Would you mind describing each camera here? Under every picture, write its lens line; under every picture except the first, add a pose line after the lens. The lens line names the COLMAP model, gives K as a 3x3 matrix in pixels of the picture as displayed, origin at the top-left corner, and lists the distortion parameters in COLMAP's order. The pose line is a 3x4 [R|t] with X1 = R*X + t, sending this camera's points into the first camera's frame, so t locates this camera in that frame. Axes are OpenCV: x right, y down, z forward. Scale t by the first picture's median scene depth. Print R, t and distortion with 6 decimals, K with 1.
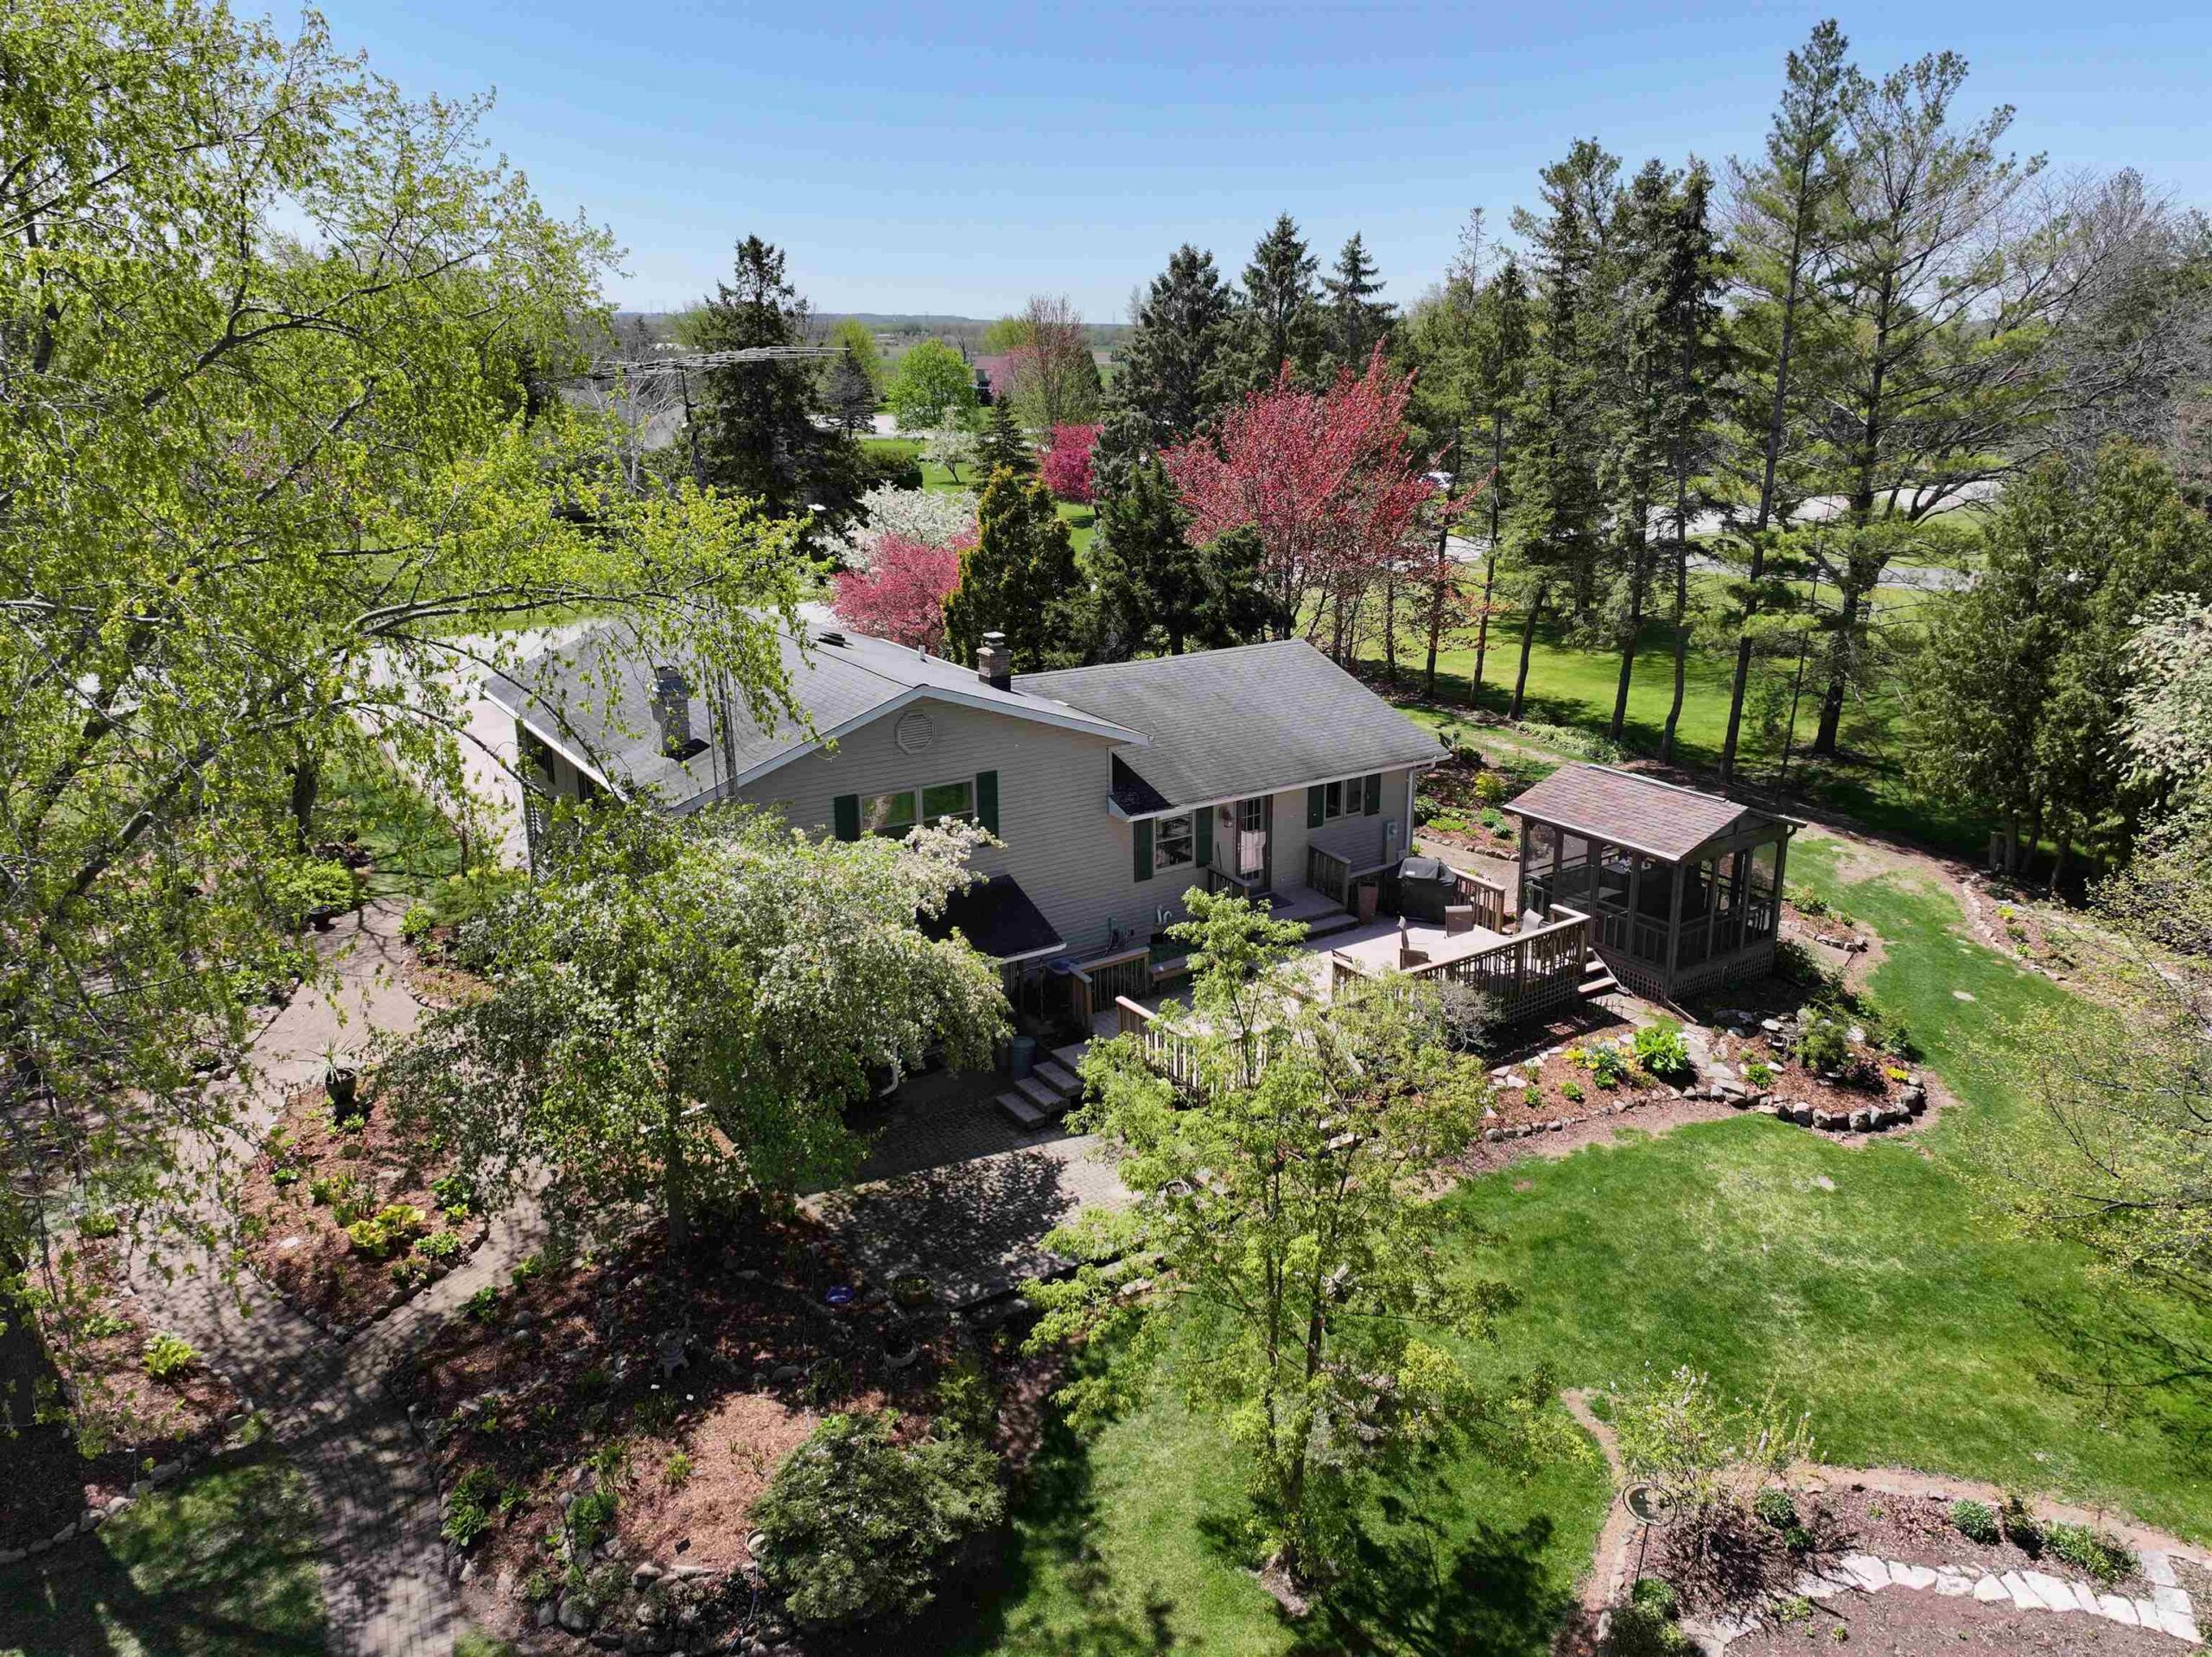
lens RADIAL K [[1597.7, 0, 1138.8], [0, 1597.7, 786.3], [0, 0, 1]] dist [0.001255, -0.002973]
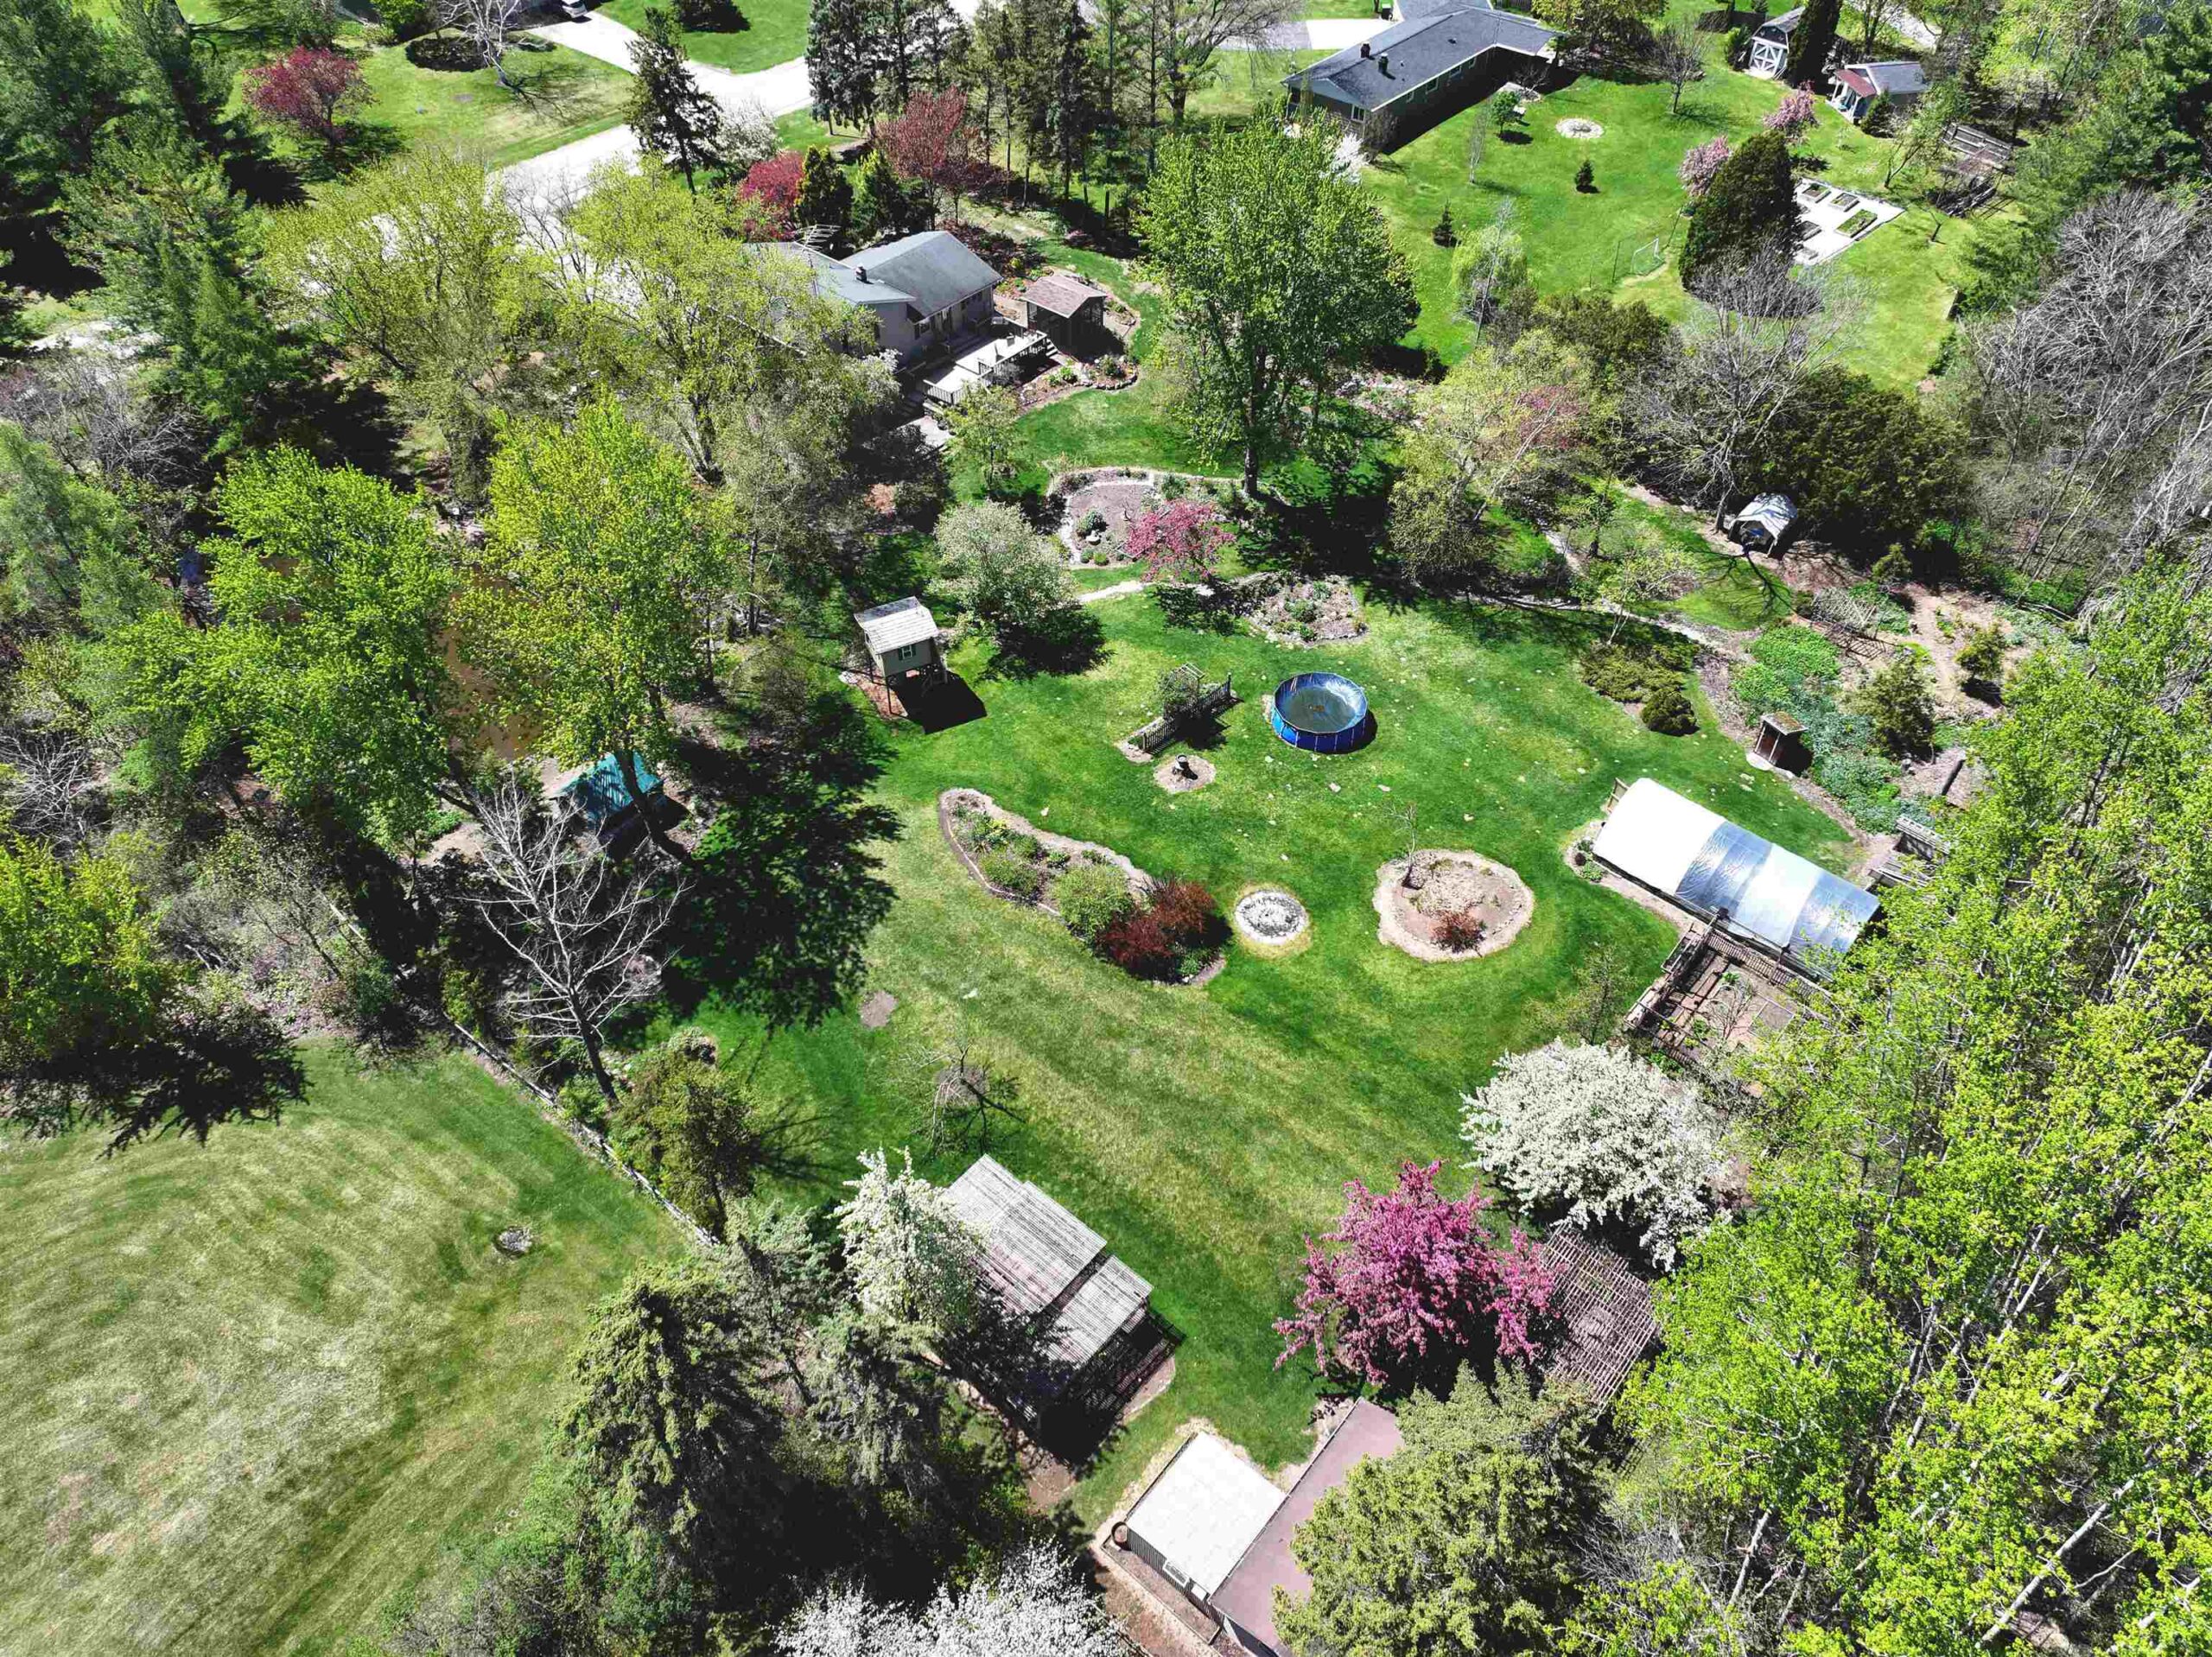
lens RADIAL K [[1597.7, 0, 1138.8], [0, 1597.7, 786.3], [0, 0, 1]] dist [0.001255, -0.002973]
pose [[0.960454, -0.183796, 0.209159, -0.329079], [0.061220, 0.872195, 0.485312, -0.556993], [-0.271626, -0.453315, 0.848955, -1.857769]]
